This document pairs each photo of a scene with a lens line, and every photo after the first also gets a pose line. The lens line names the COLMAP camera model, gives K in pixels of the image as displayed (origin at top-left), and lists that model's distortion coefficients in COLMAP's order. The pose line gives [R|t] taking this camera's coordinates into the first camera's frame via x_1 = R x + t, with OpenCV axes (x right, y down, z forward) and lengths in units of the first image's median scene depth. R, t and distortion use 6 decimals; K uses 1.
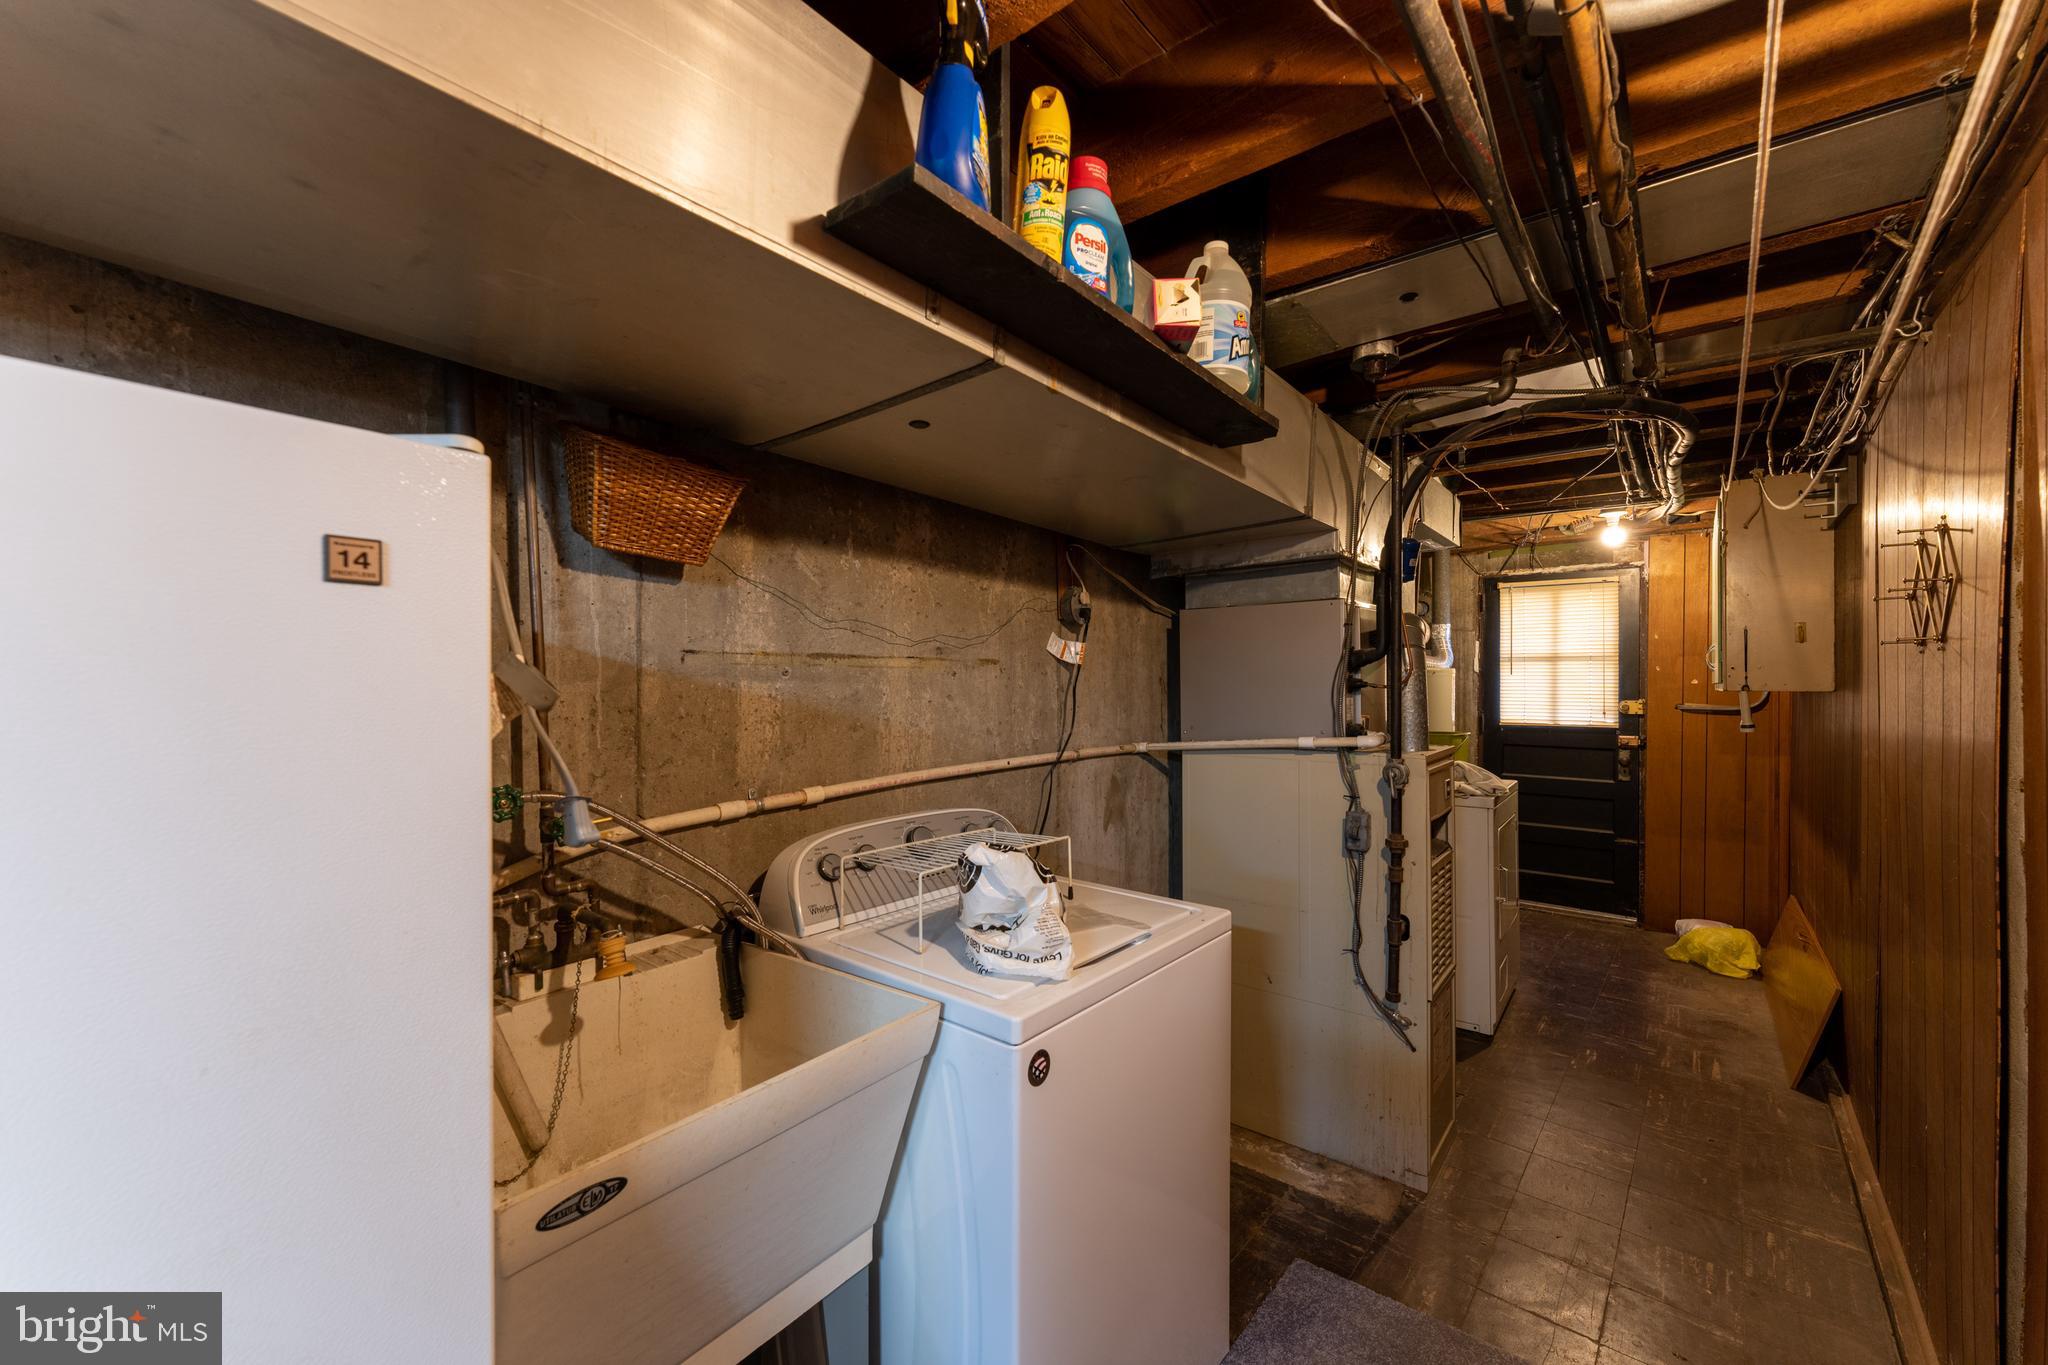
lens RADIAL K [[821.2, 0, 1024.2], [0, 821.2, 686.6], [0, 0, 1]] dist [0.005686, -0.001130]
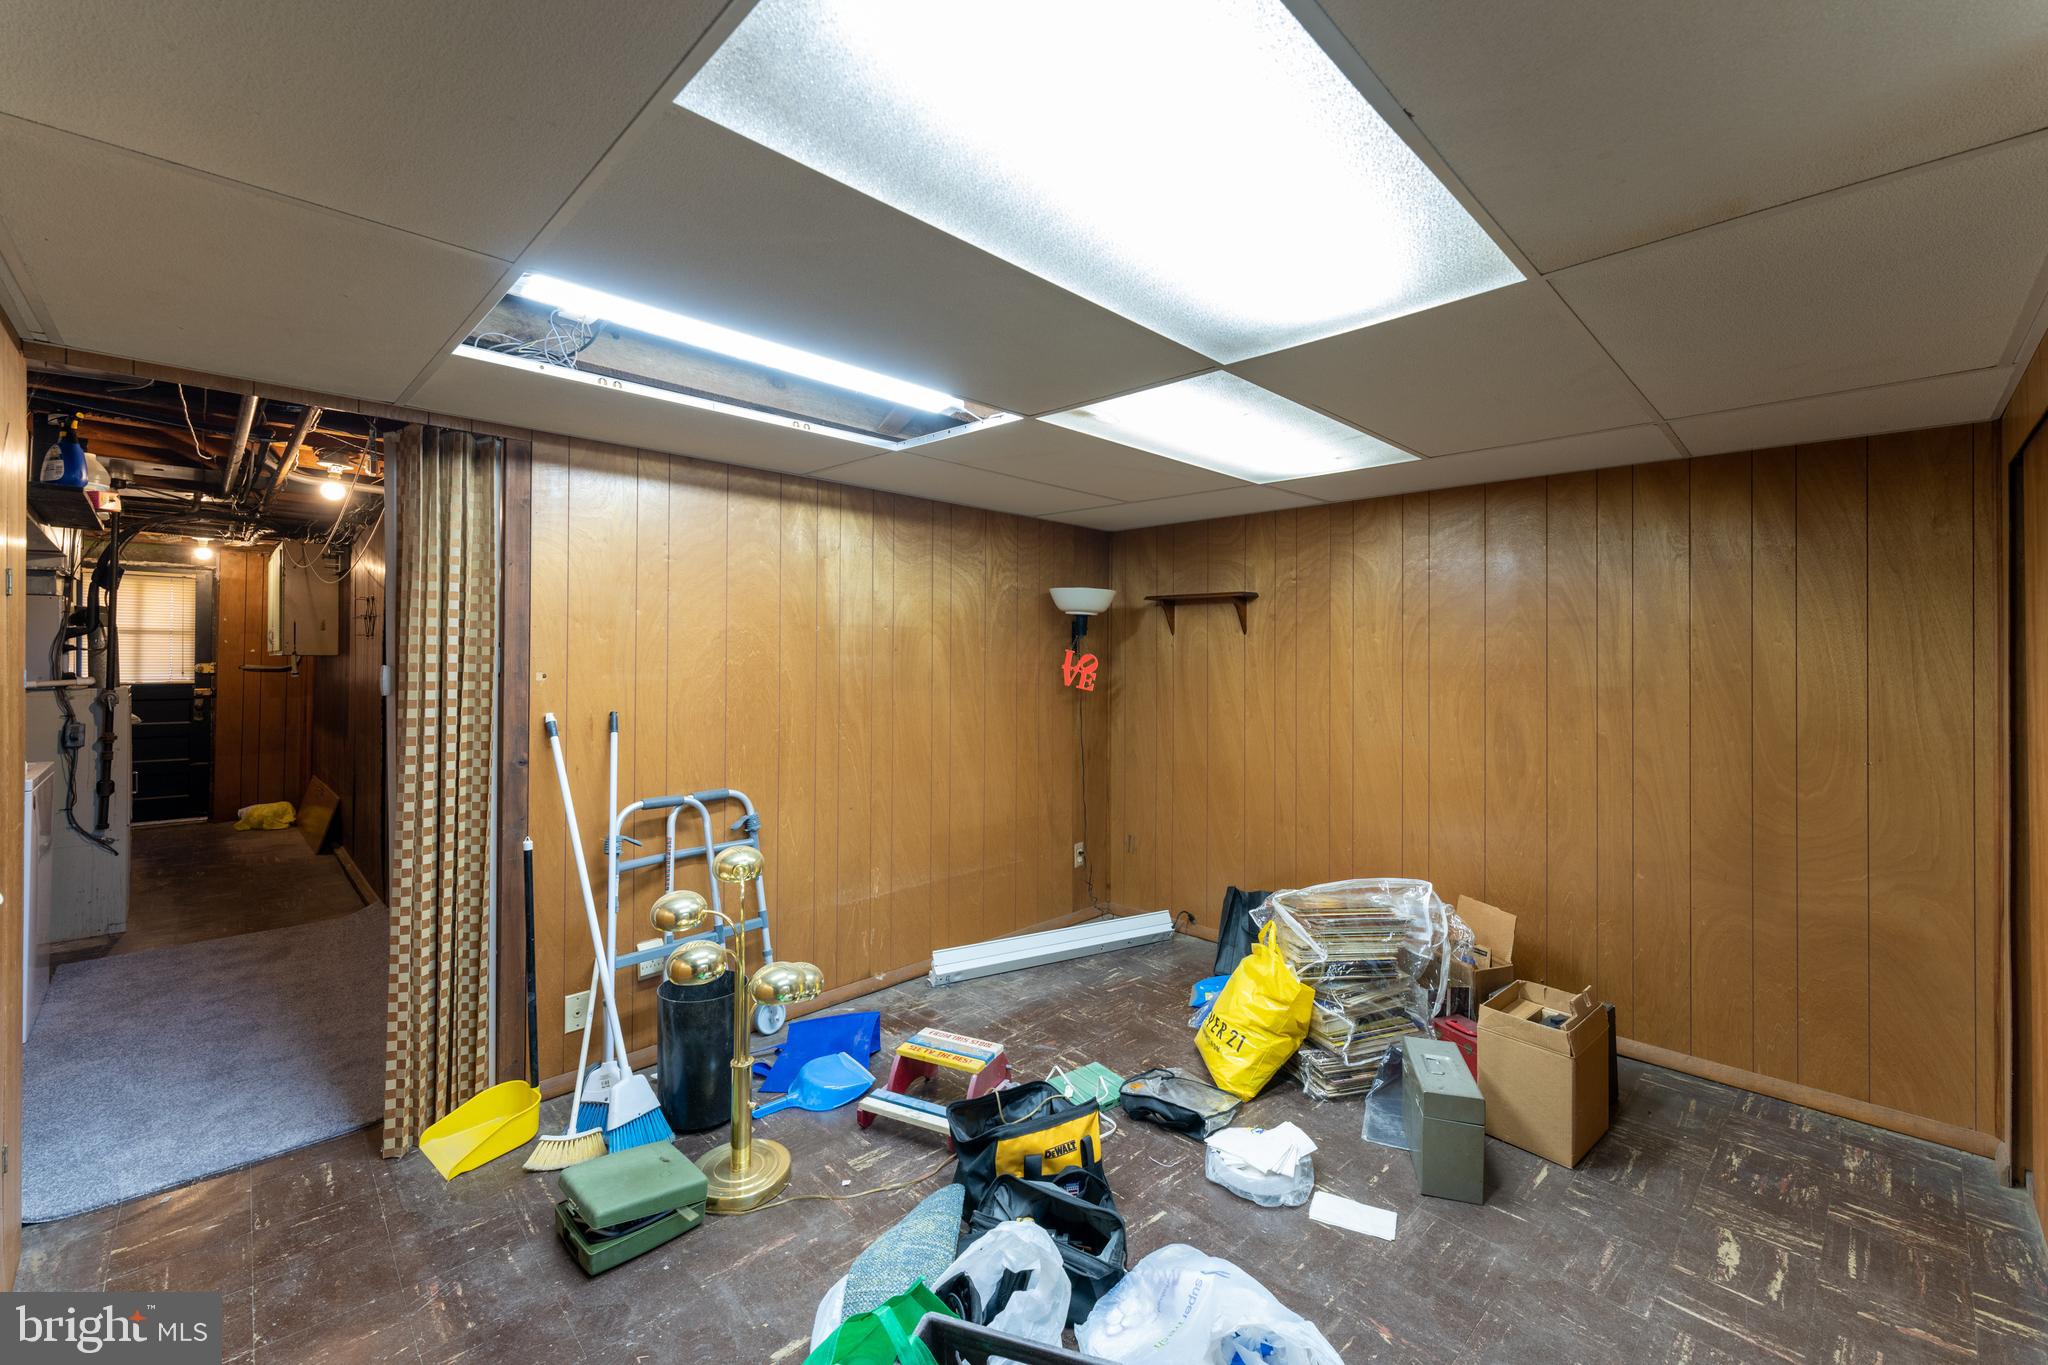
lens RADIAL K [[821.2, 0, 1021.2], [0, 821.2, 656.3], [0, 0, 1]] dist [0.005686, -0.001130]
pose [[0.101747, 0.005872, 0.994793, -0.644334], [-0.002172, 0.999982, -0.005680, 0.011557], [-0.994808, -0.001583, 0.101758, -0.655997]]
